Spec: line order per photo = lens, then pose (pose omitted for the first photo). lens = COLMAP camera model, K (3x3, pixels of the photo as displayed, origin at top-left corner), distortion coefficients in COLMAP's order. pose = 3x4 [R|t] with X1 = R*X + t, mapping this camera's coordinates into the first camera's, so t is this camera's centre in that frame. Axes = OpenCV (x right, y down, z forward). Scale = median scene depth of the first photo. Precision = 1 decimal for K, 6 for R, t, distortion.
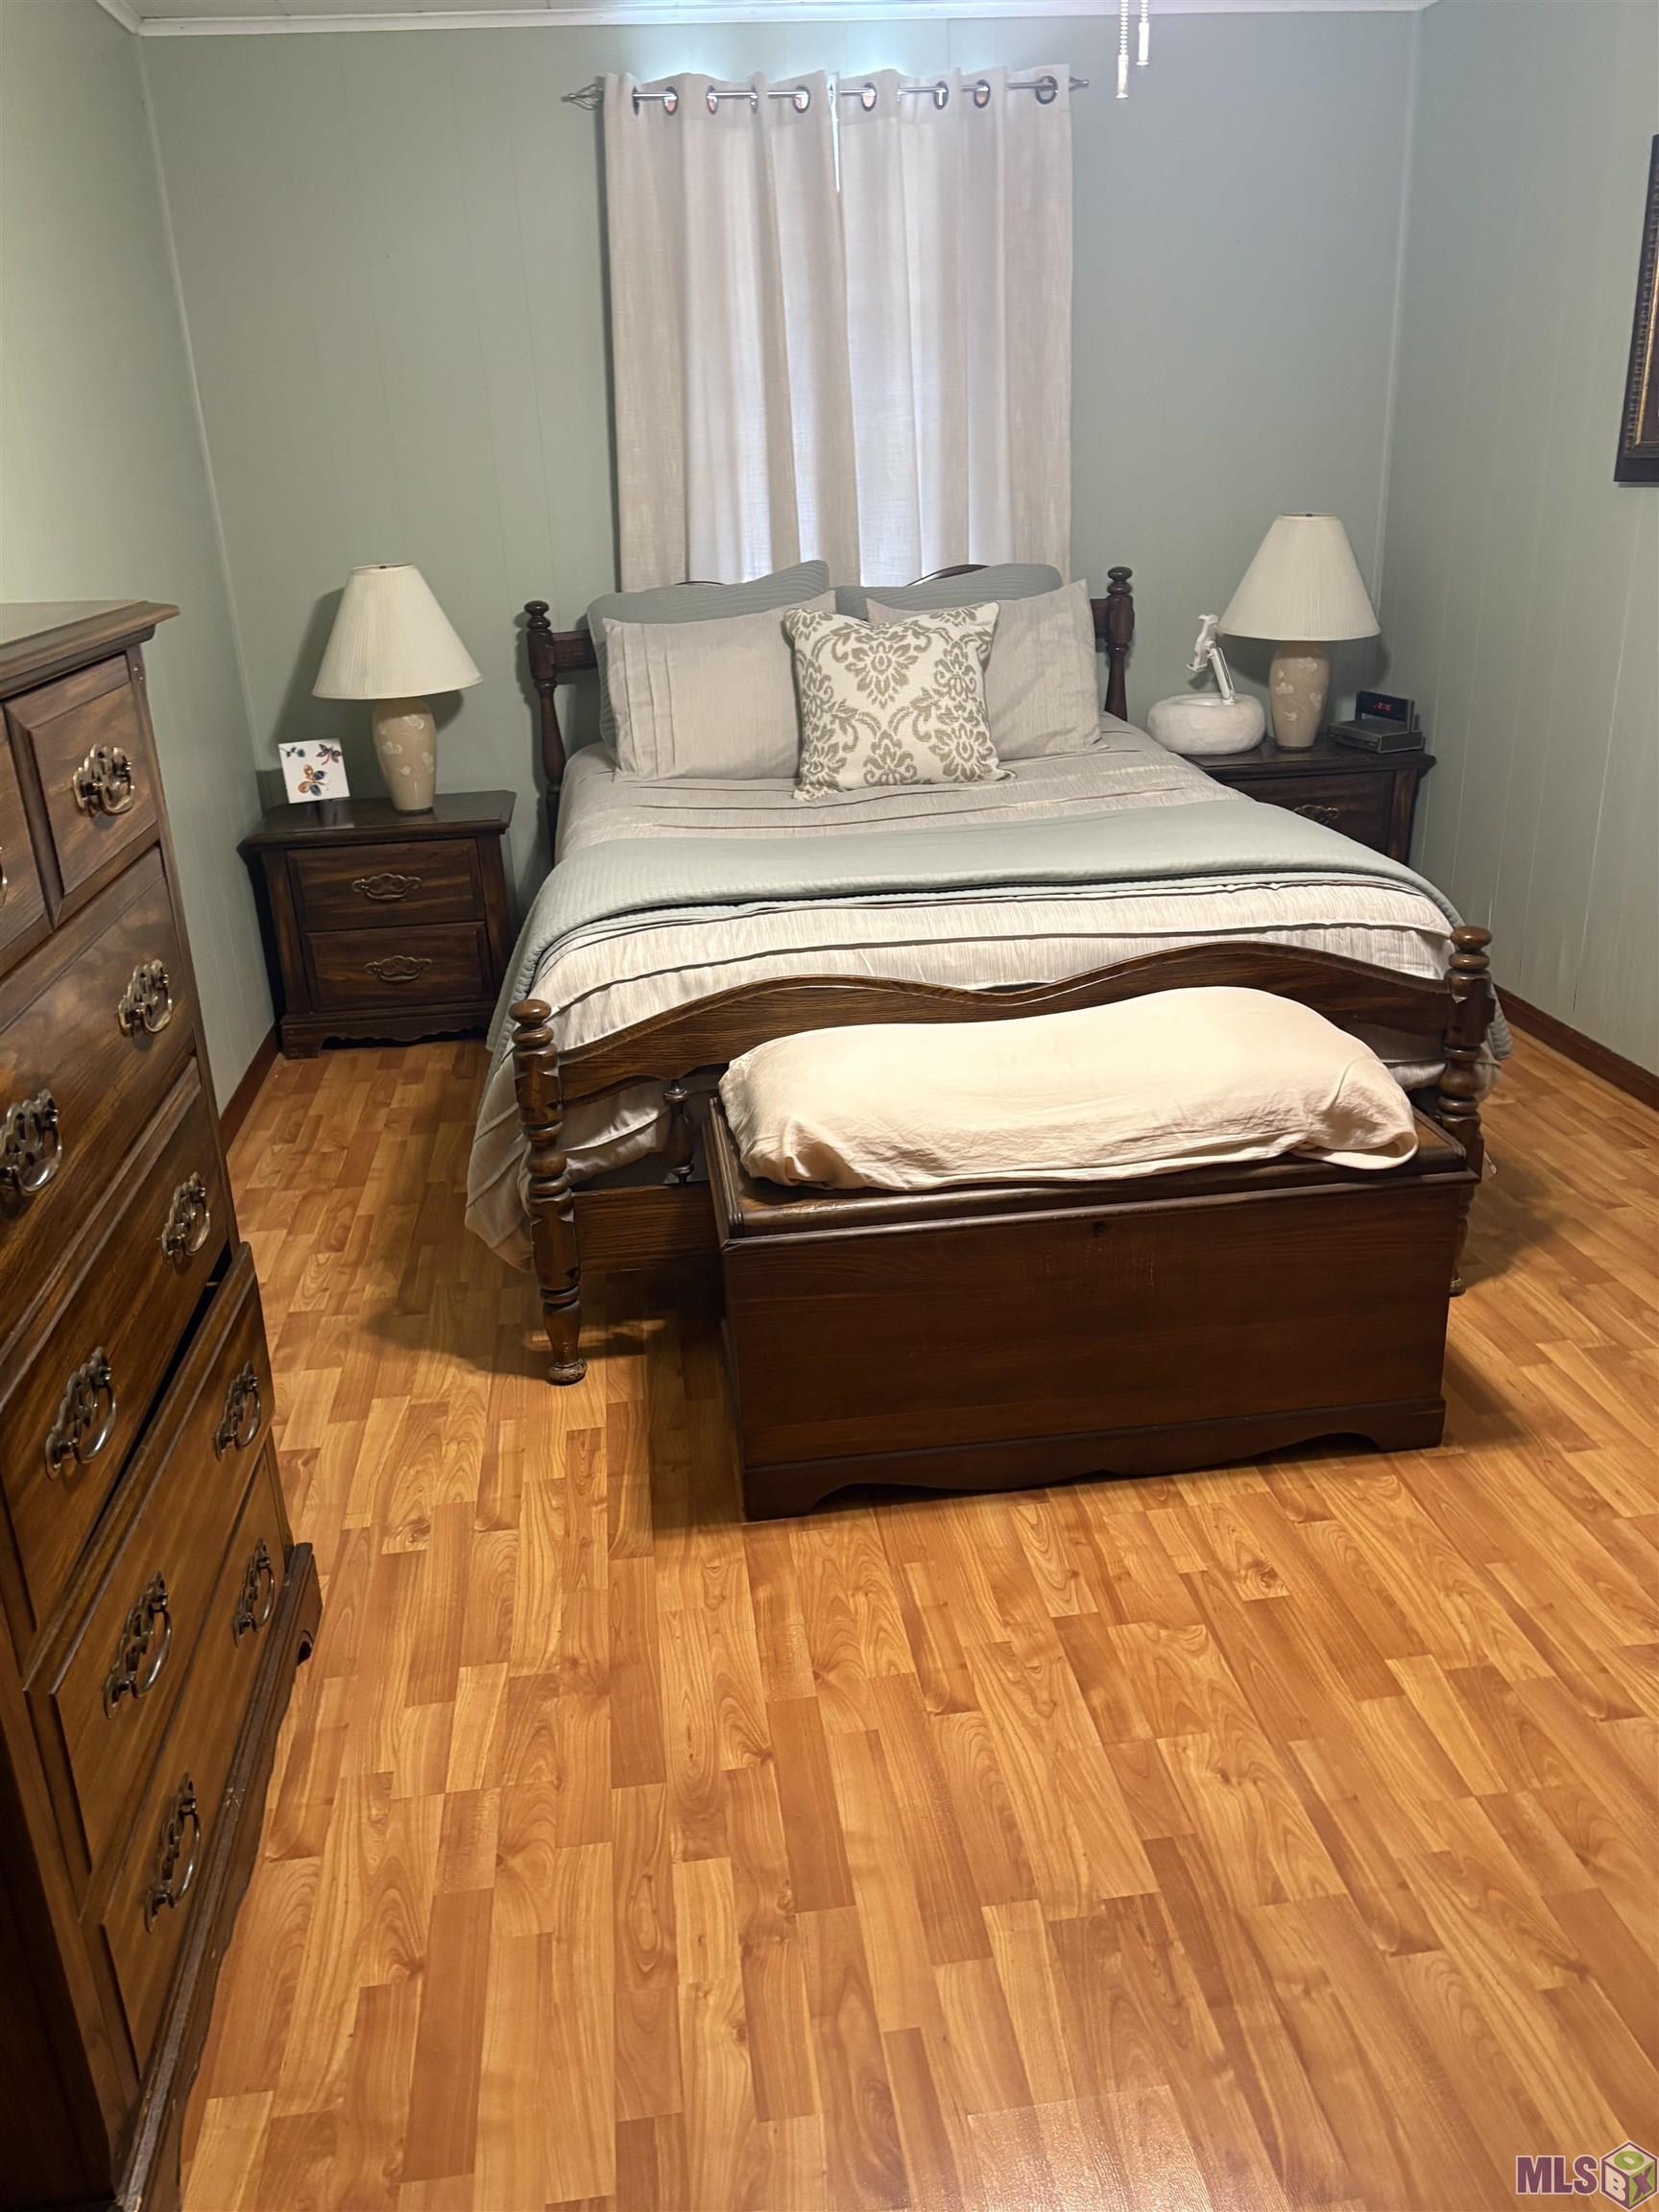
lens RADIAL K [[1675.4, 0, 827.1], [0, 1675.4, 1115.3], [0, 0, 1]] dist [0.003424, 0.000435]
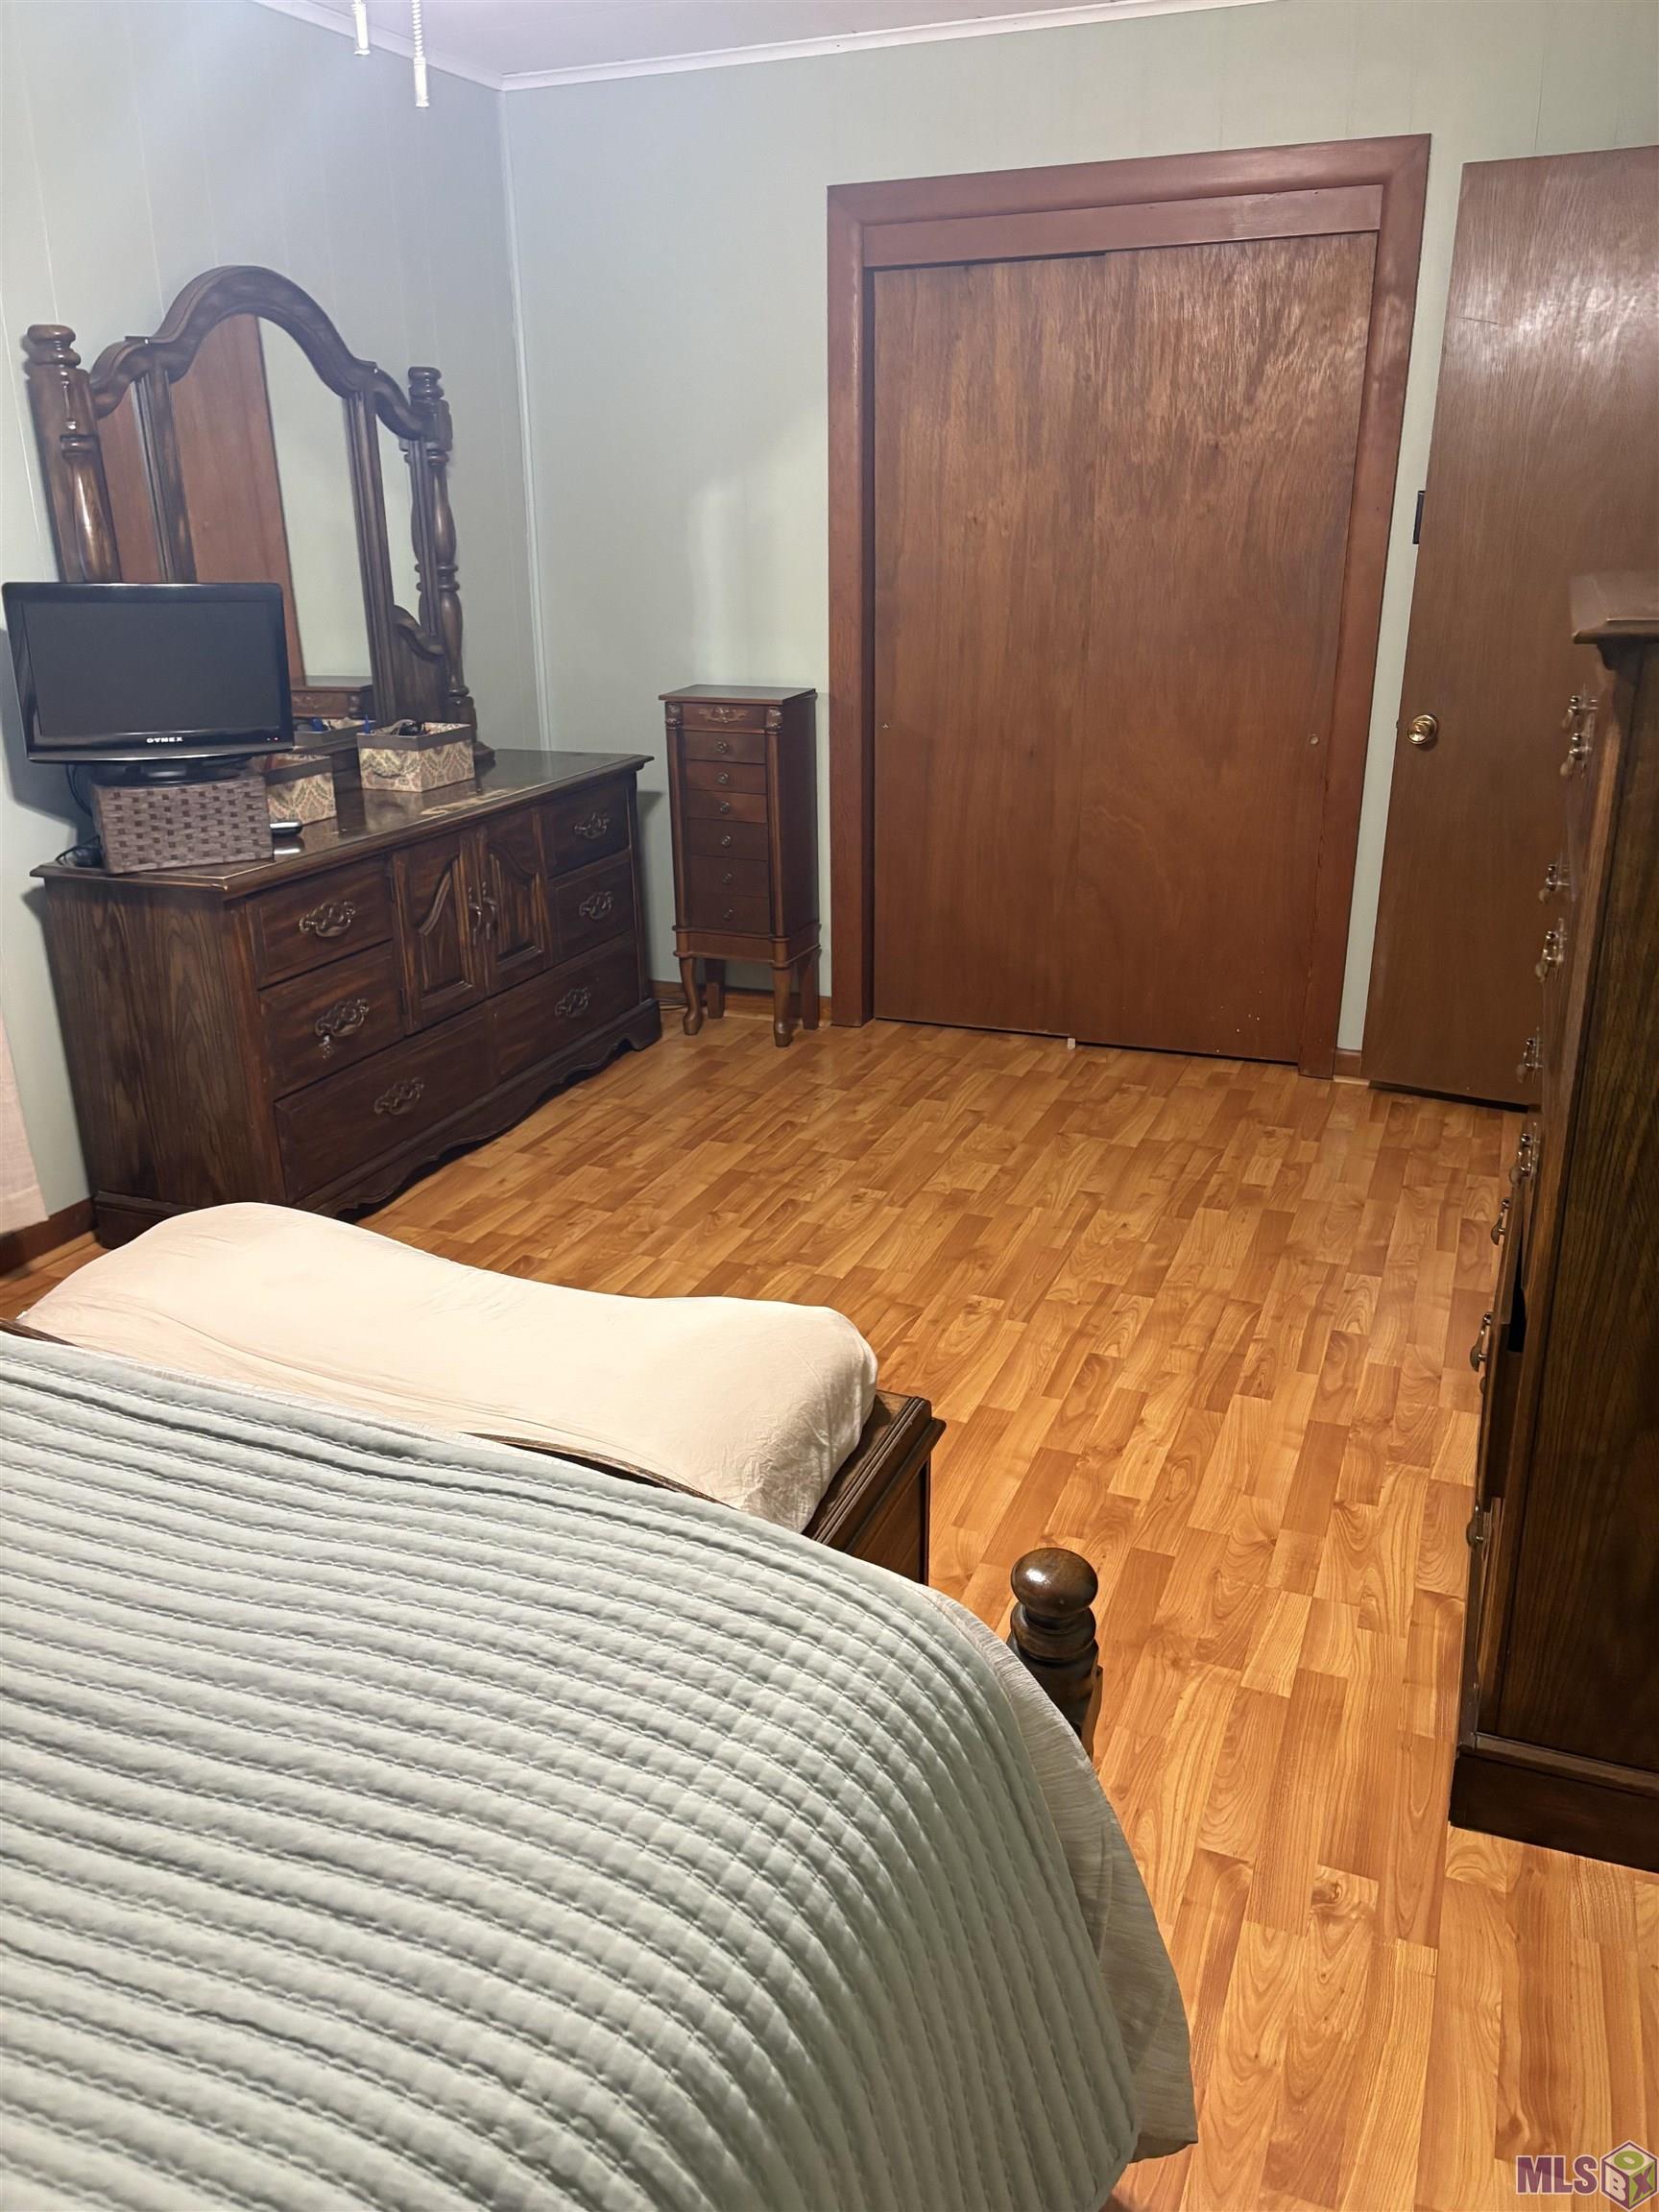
lens RADIAL K [[1675.4, 0, 829.0], [0, 1675.4, 1096.4], [0, 0, 1]] dist [0.003424, 0.000435]
pose [[-0.868840, -0.112198, 0.482212, -0.490609], [0.233404, 0.766133, 0.598801, -0.689970], [-0.436623, 0.632813, -0.639460, 1.784114]]
